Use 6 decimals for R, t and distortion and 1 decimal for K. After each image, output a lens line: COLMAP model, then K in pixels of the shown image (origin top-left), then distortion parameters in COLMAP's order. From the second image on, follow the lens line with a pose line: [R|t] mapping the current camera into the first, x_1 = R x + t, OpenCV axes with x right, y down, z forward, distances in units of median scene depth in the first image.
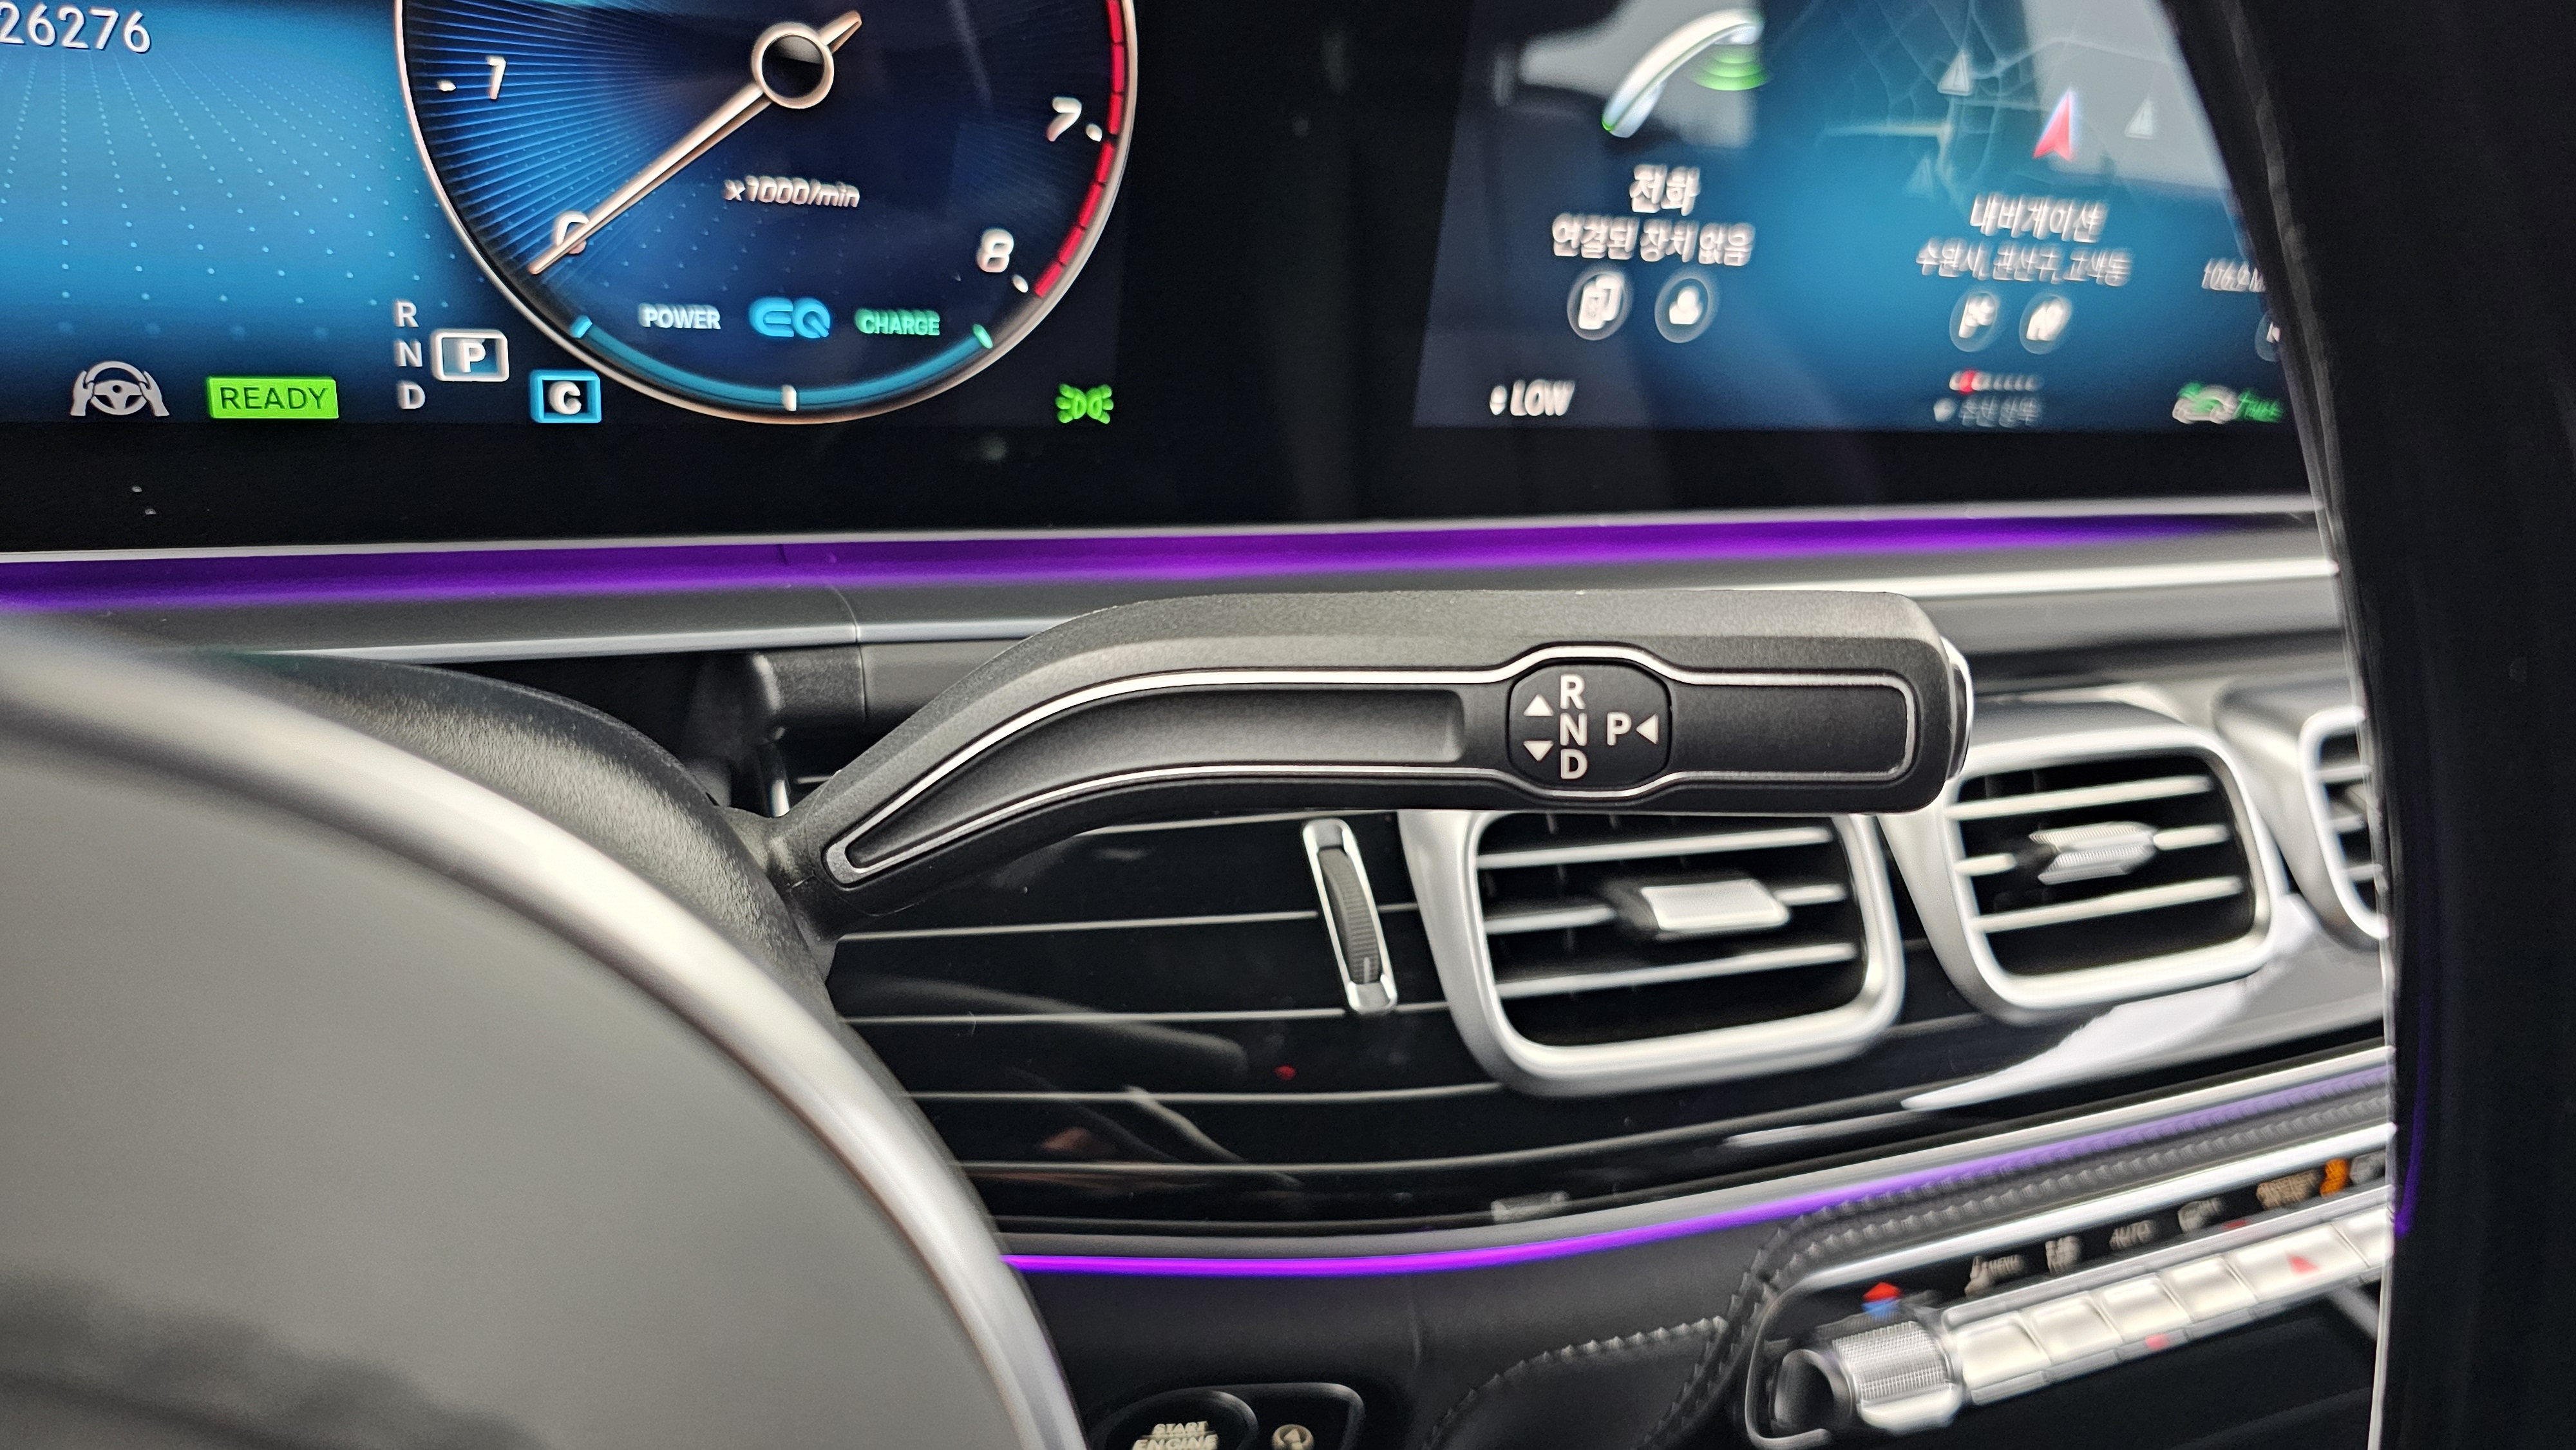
lens RADIAL K [[1786.3, 0, 1280.8], [0, 1786.3, 679.2], [0, 0, 1]] dist [0.044237, -0.049293]
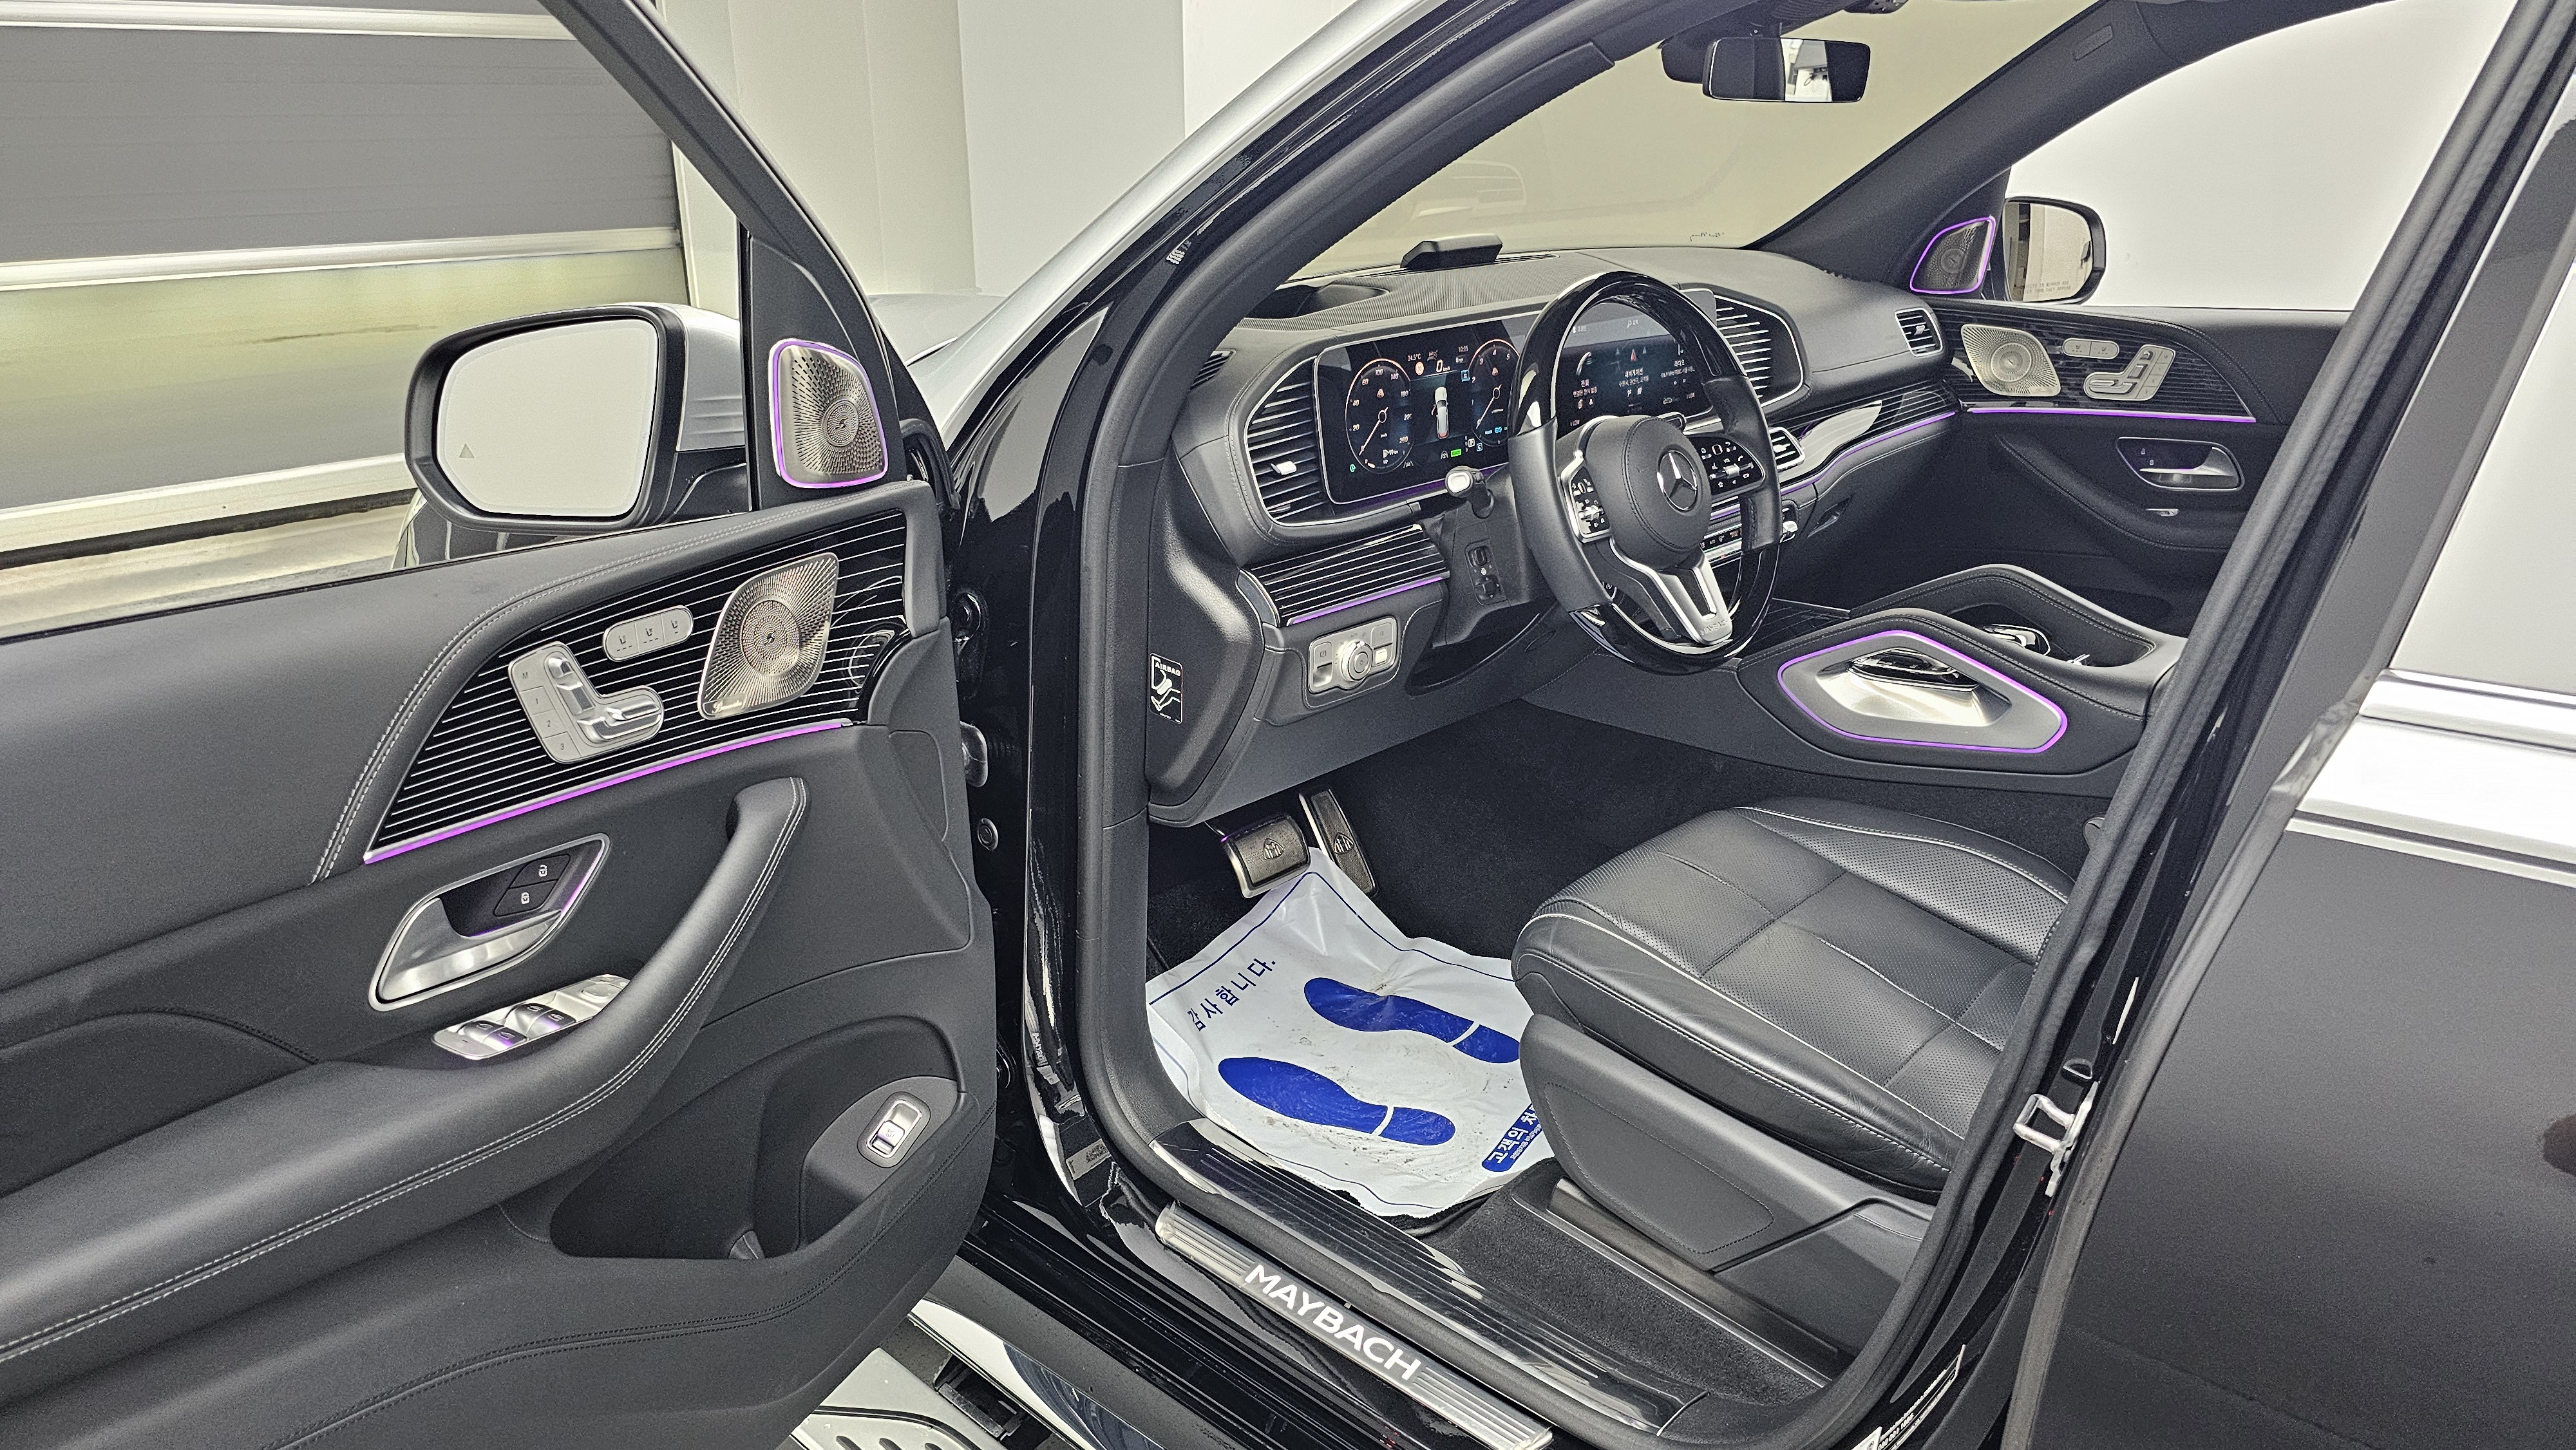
lens RADIAL K [[1786.3, 0, 1298.6], [0, 1786.3, 707.2], [0, 0, 1]] dist [0.044237, -0.049293]
pose [[0.906040, -0.280000, 0.317319, -3.429033], [0.313426, 0.947804, -0.058589, 0.956307], [-0.284351, 0.152540, 0.946507, -5.040210]]
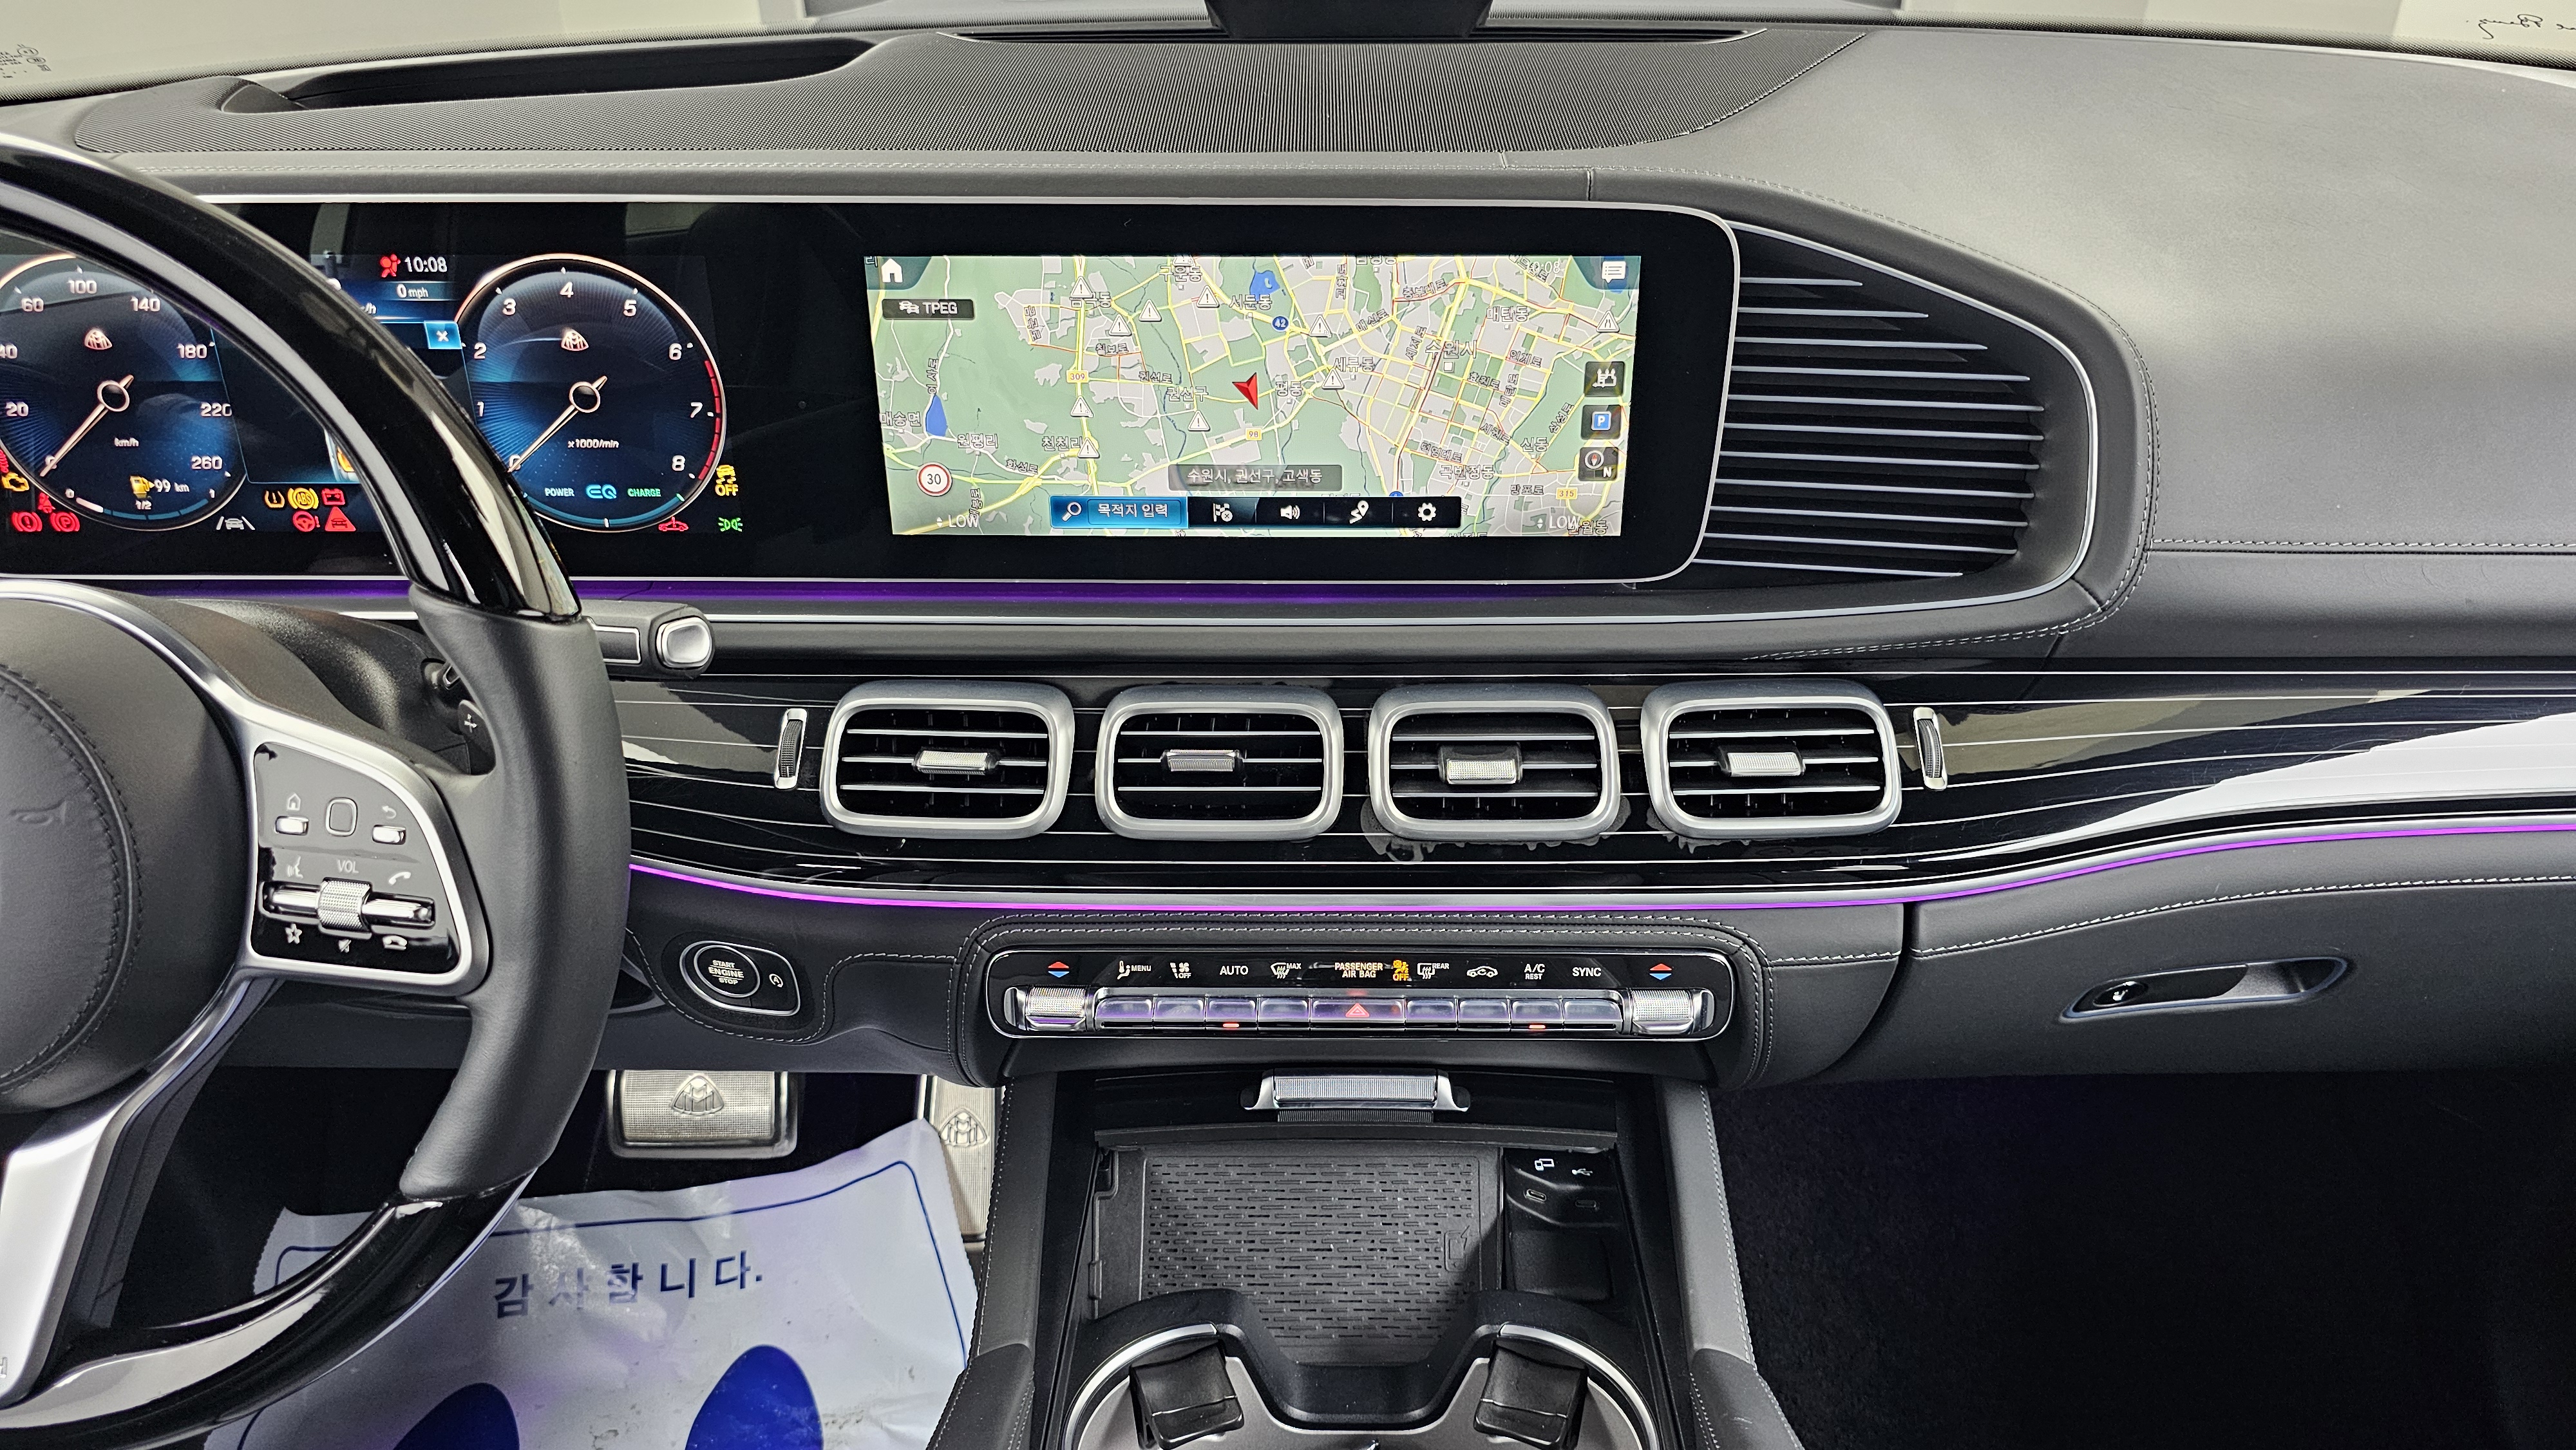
lens RADIAL K [[1786.3, 0, 1316.2], [0, 1786.3, 735.0], [0, 0, 1]] dist [0.044237, -0.049293]
pose [[0.896182, 0.064371, -0.438991, 1.822328], [-0.062508, 0.997869, 0.018715, 0.031782], [0.439261, 0.010669, 0.898296, -0.855359]]
